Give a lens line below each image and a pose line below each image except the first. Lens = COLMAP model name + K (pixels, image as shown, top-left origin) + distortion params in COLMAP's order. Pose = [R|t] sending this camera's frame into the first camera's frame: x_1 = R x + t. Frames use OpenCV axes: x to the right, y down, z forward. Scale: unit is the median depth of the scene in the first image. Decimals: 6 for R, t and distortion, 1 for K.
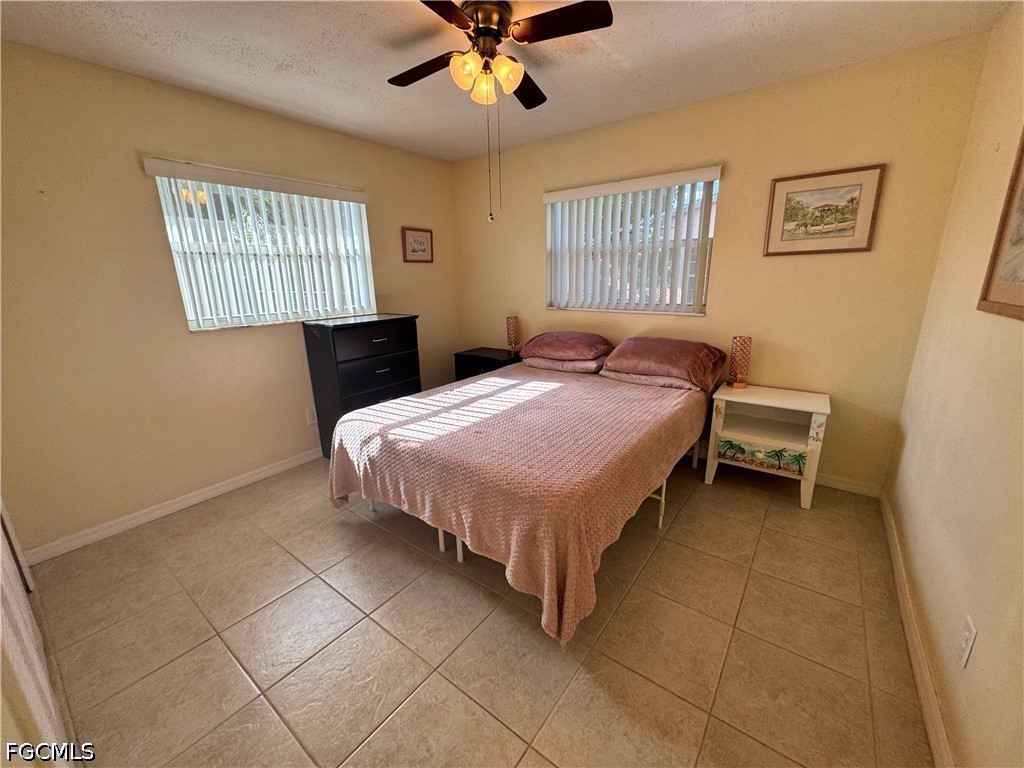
lens RADIAL K [[415.2, 0, 509.4], [0, 415.2, 385.1], [0, 0, 1]] dist [-0.004804, 0.000598]
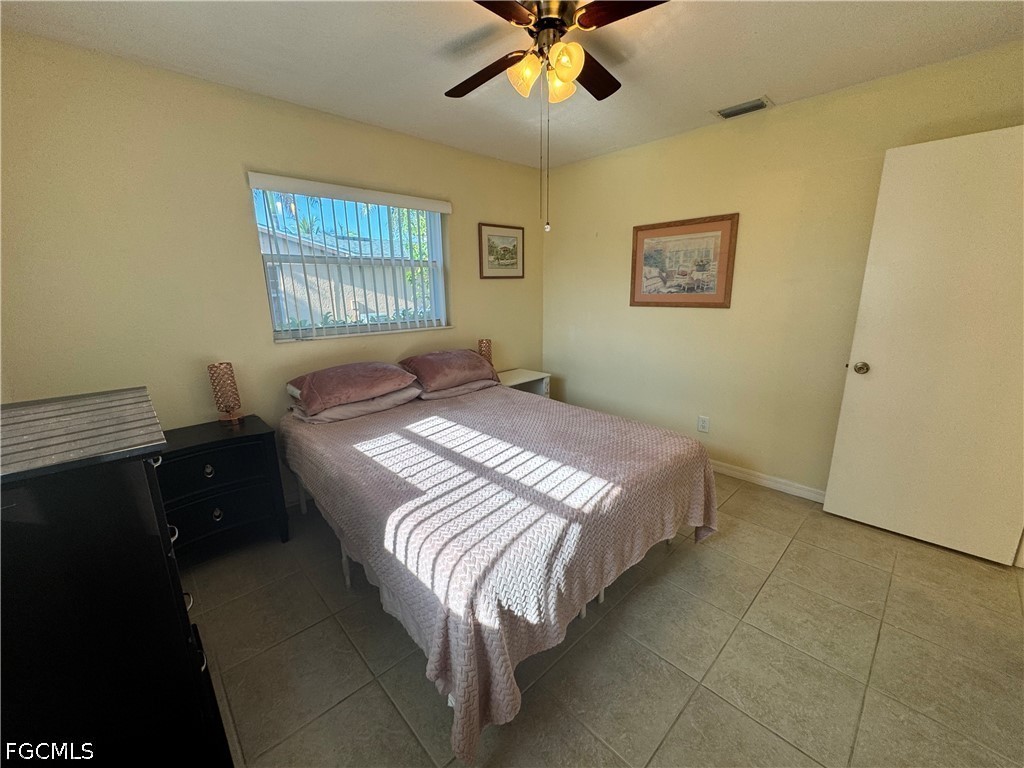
lens RADIAL K [[415.2, 0, 511.6], [0, 415.2, 382.7], [0, 0, 1]] dist [-0.004804, 0.000598]
pose [[0.160582, -0.210488, 0.964318, -0.782741], [0.263077, 0.950781, 0.163724, -0.197221], [-0.951317, 0.227398, 0.208053, 0.745988]]
